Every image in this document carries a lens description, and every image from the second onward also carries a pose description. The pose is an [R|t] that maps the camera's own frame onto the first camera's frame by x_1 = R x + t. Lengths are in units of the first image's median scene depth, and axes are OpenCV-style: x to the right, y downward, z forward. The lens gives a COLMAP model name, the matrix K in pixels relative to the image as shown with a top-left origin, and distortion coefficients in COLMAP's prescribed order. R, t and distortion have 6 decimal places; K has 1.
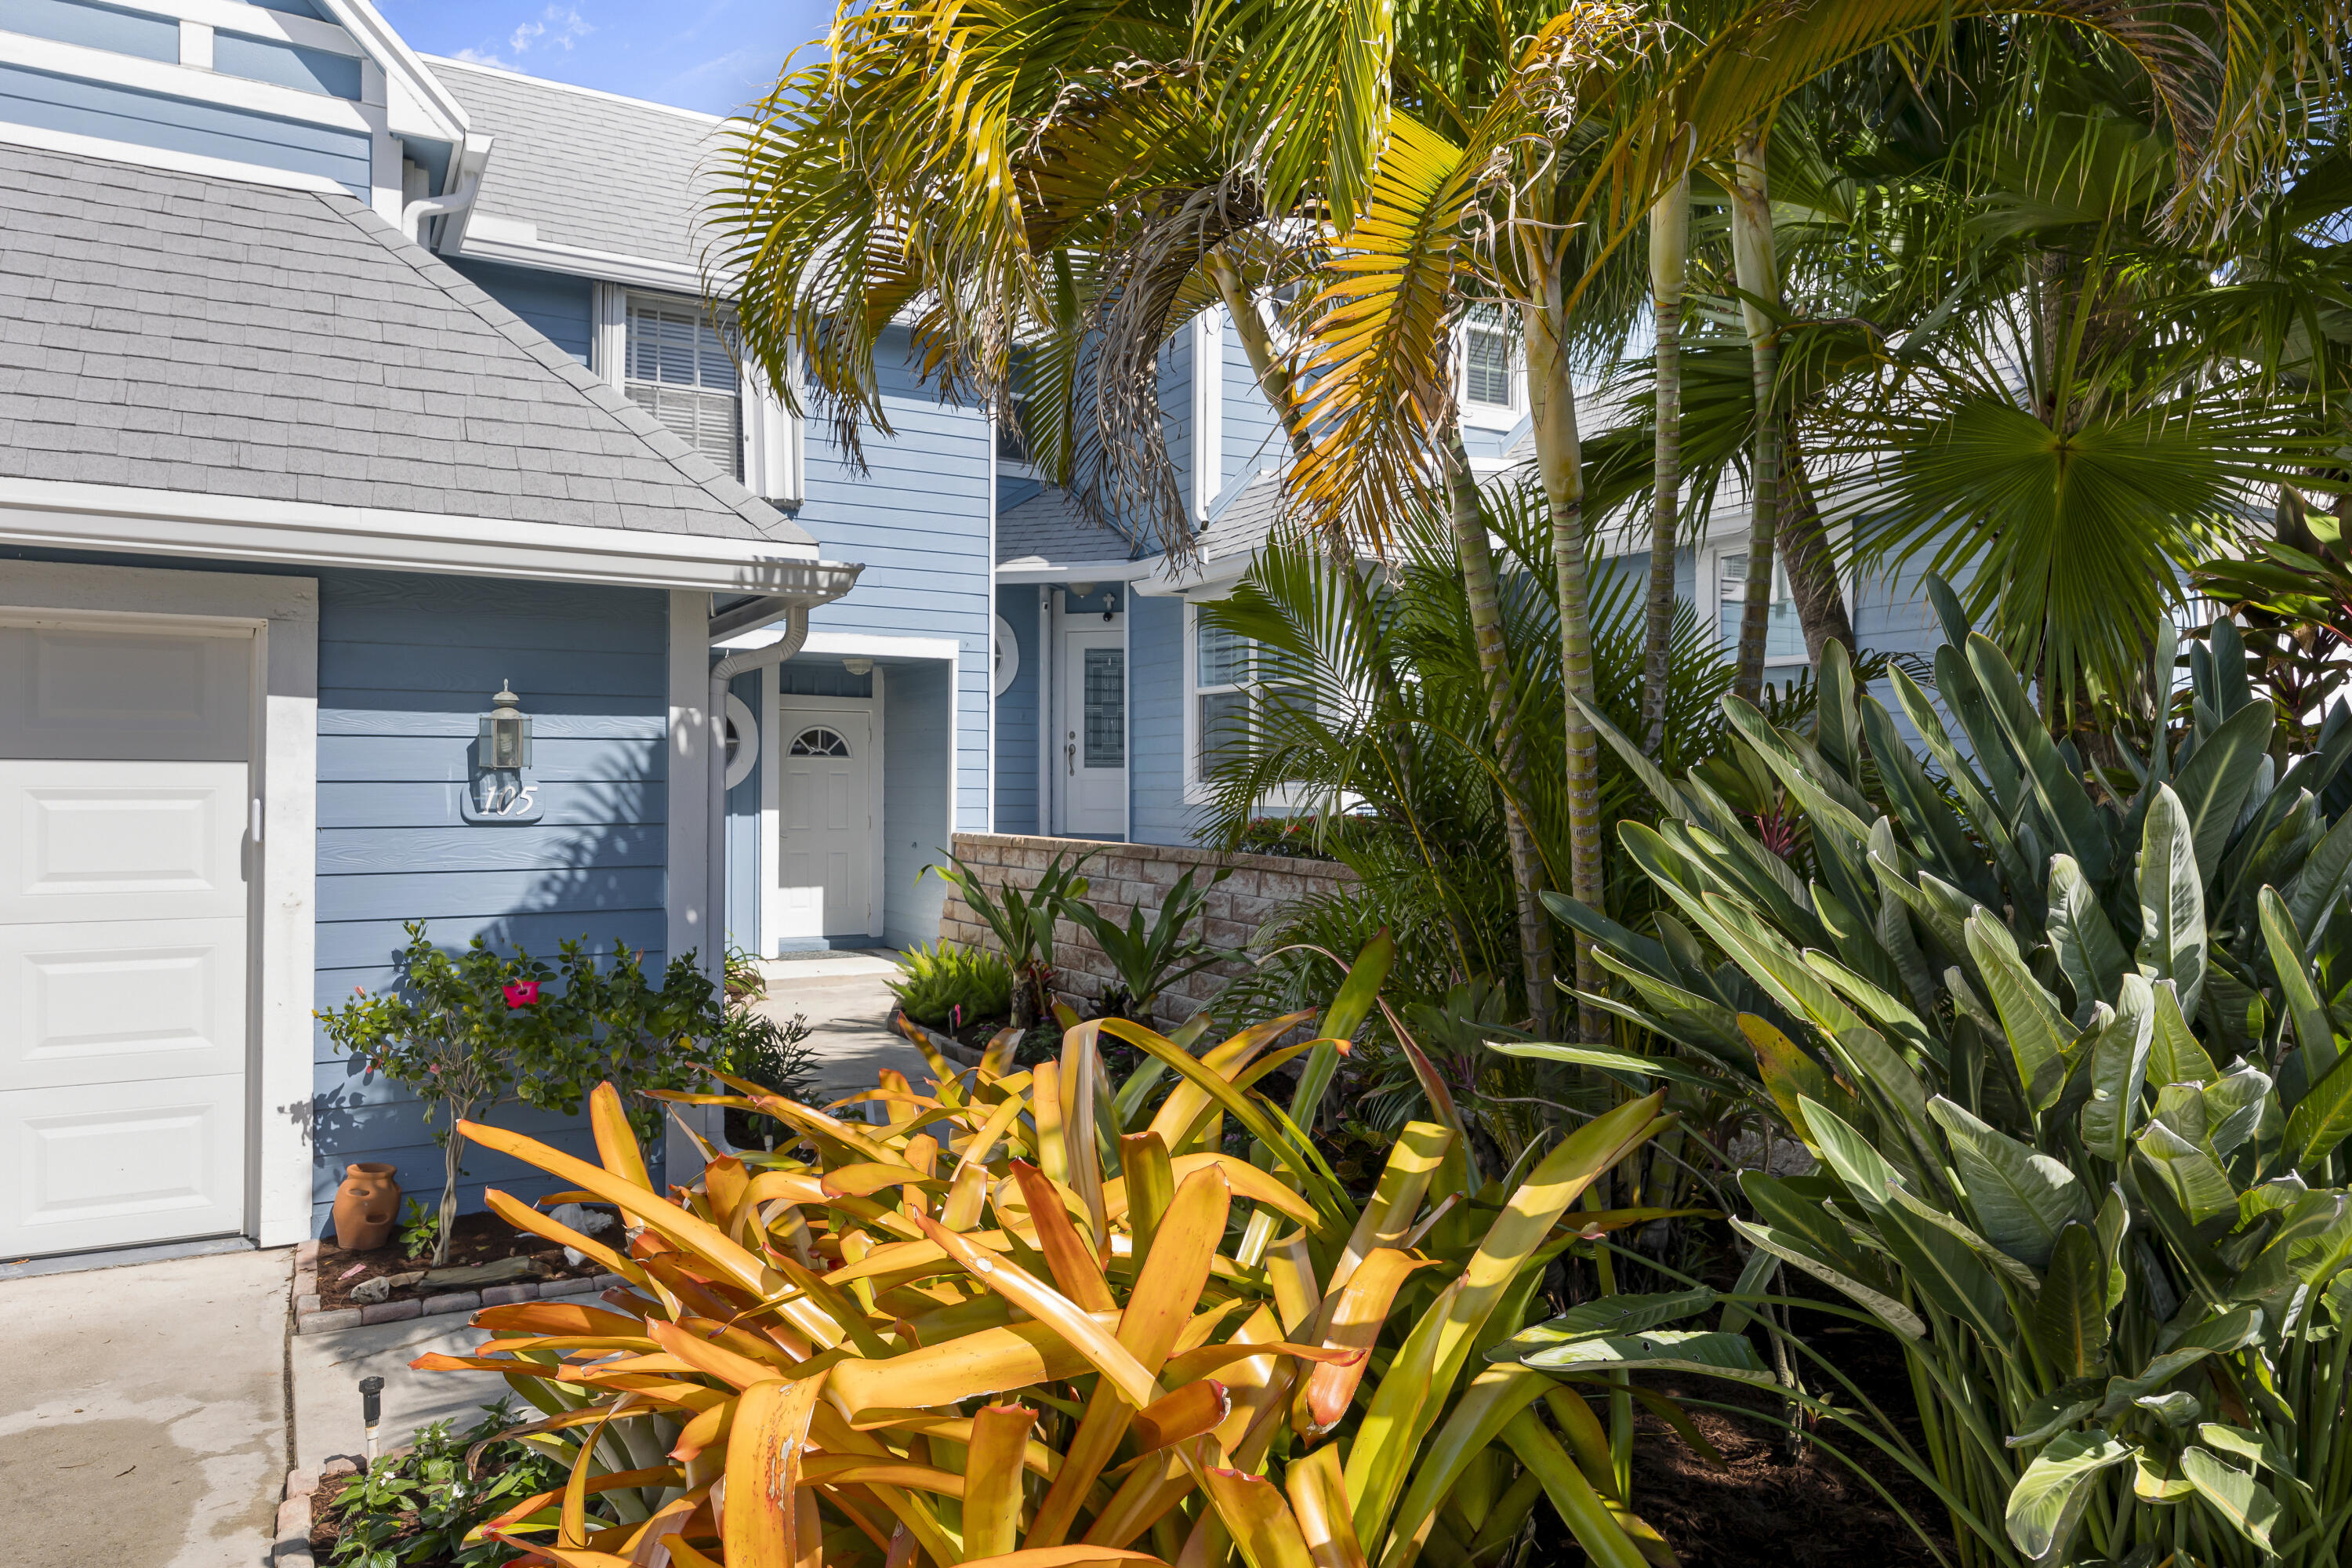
lens RADIAL K [[1513.3, 0, 1176.0], [0, 1513.3, 784.0], [0, 0, 1]] dist [-0.003097, -0.000008]
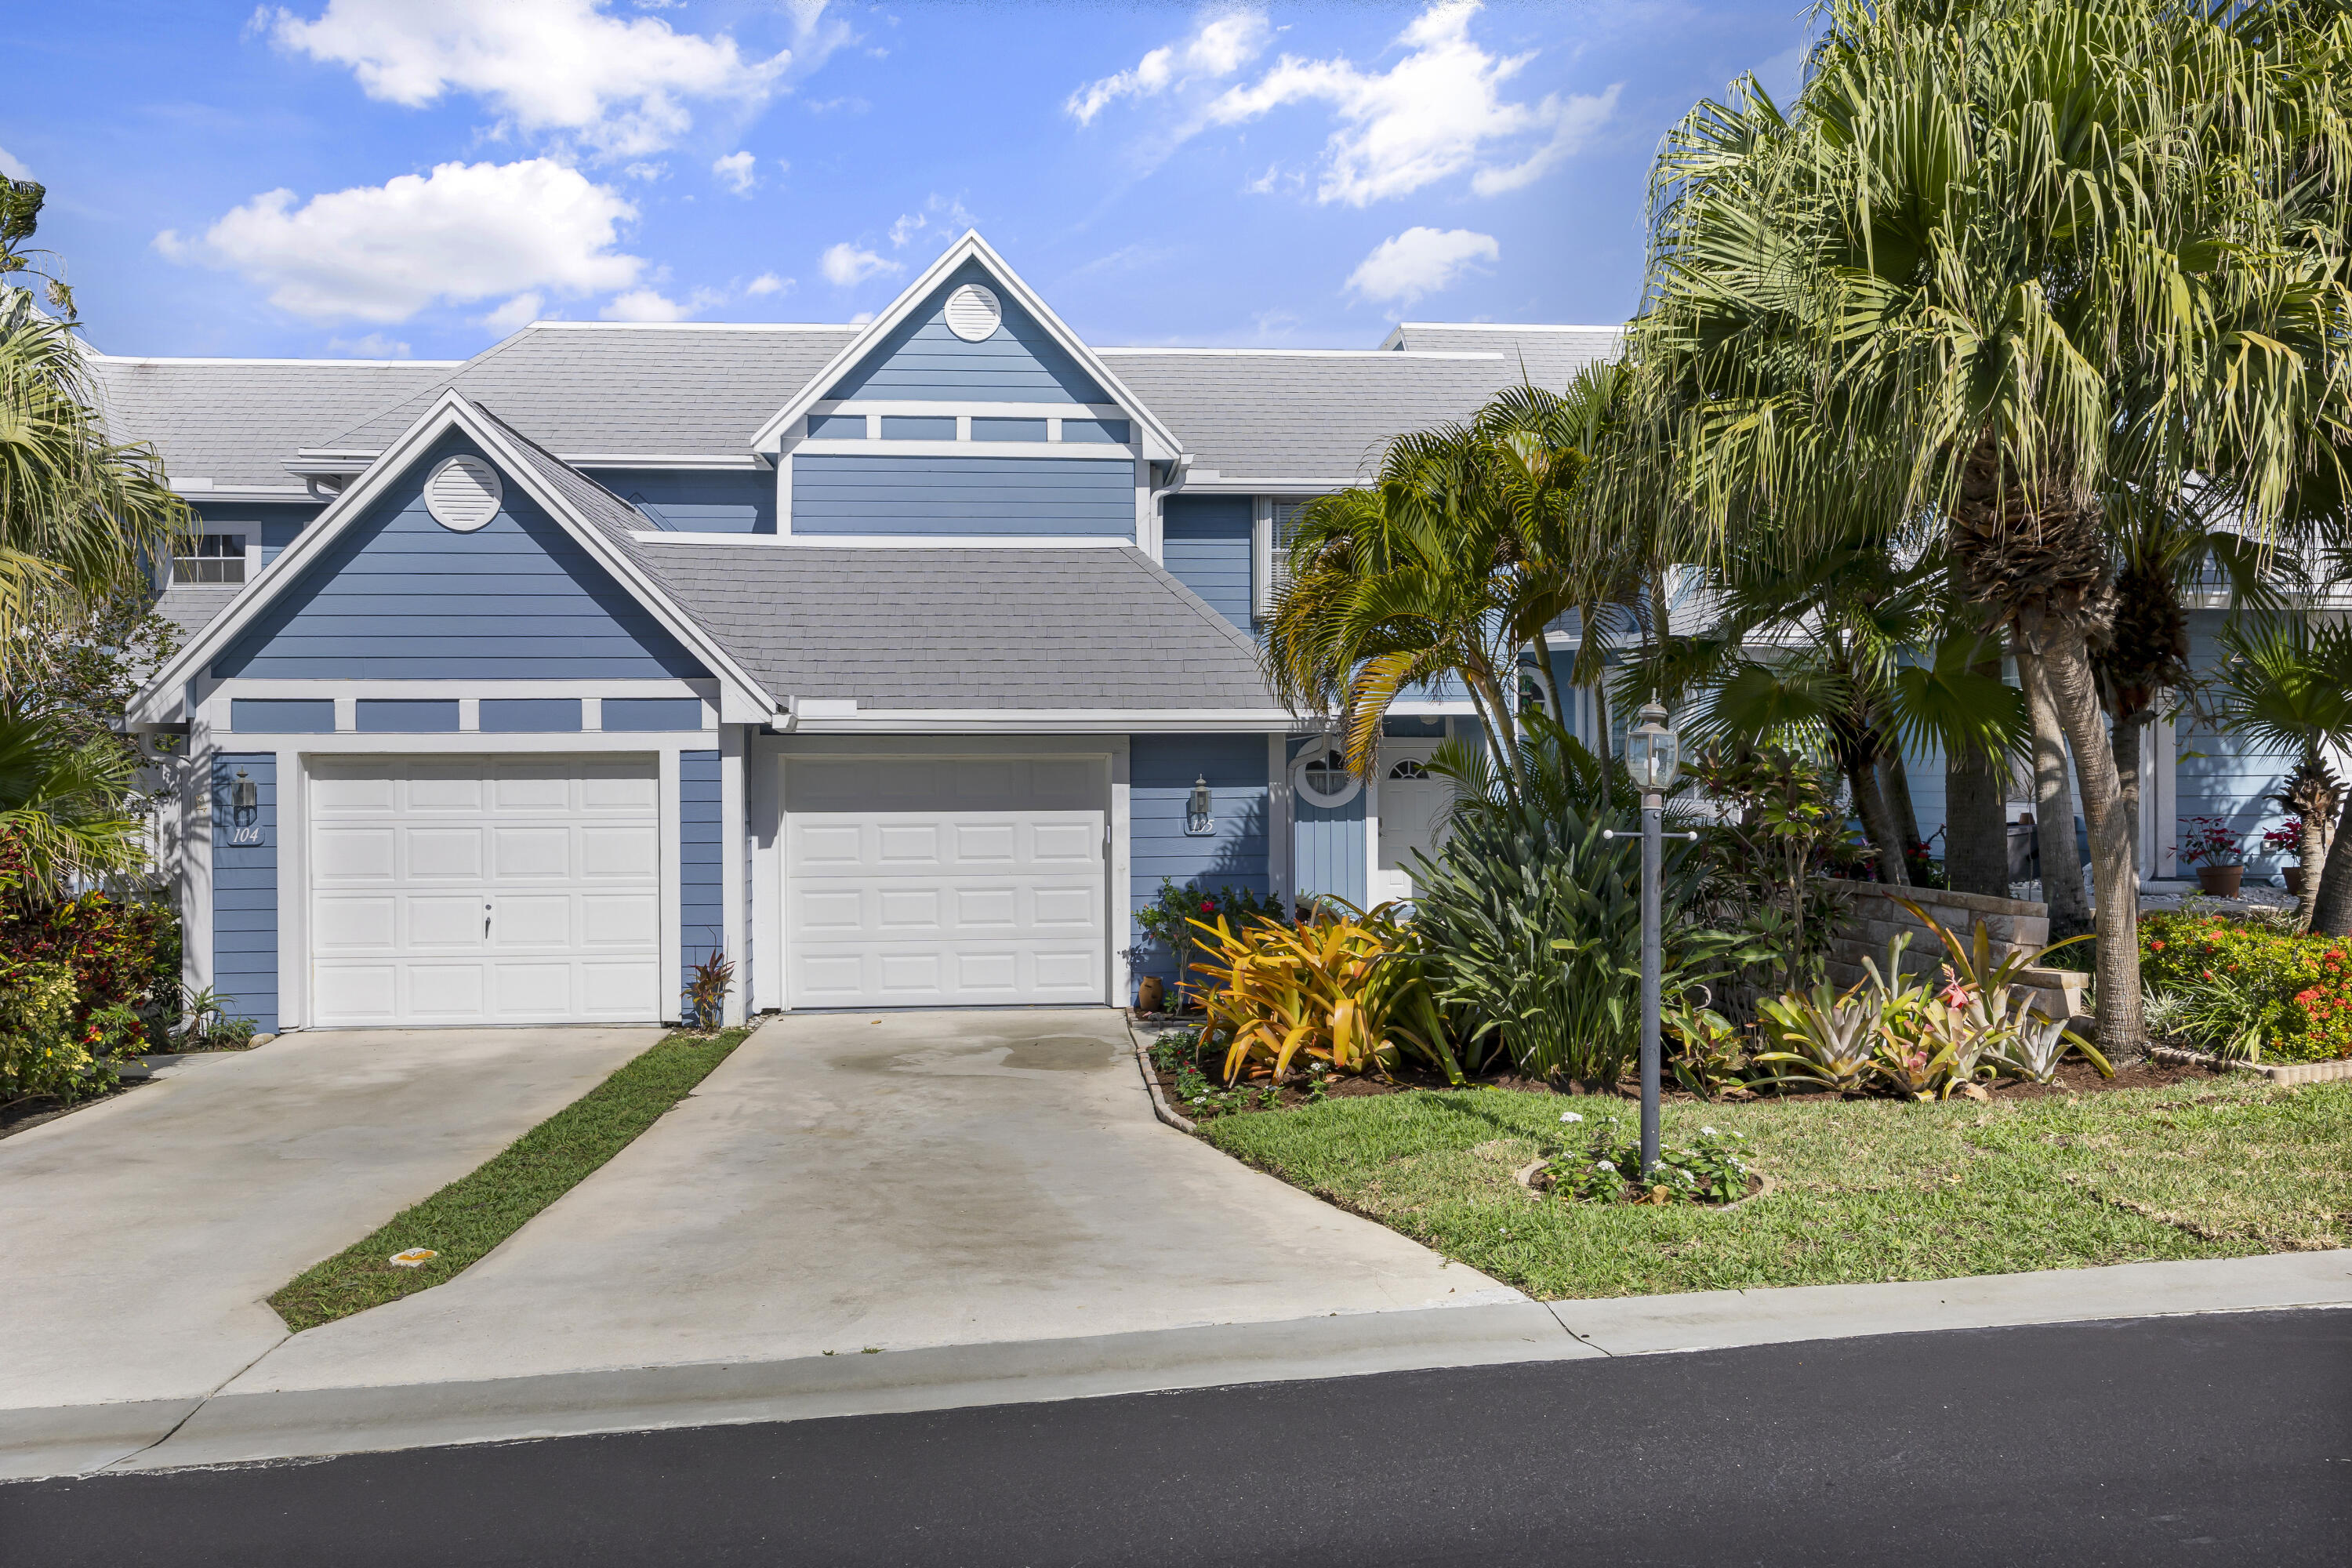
lens RADIAL K [[1755.0, 0, 1176.0], [0, 1755.0, 784.0], [0, 0, 1]] dist [0.000428, -0.000012]
pose [[0.903084, -0.007311, -0.429401, 0.693802], [0.012655, 0.999874, 0.009592, -0.081248], [0.429277, -0.014096, 0.903063, -1.480622]]
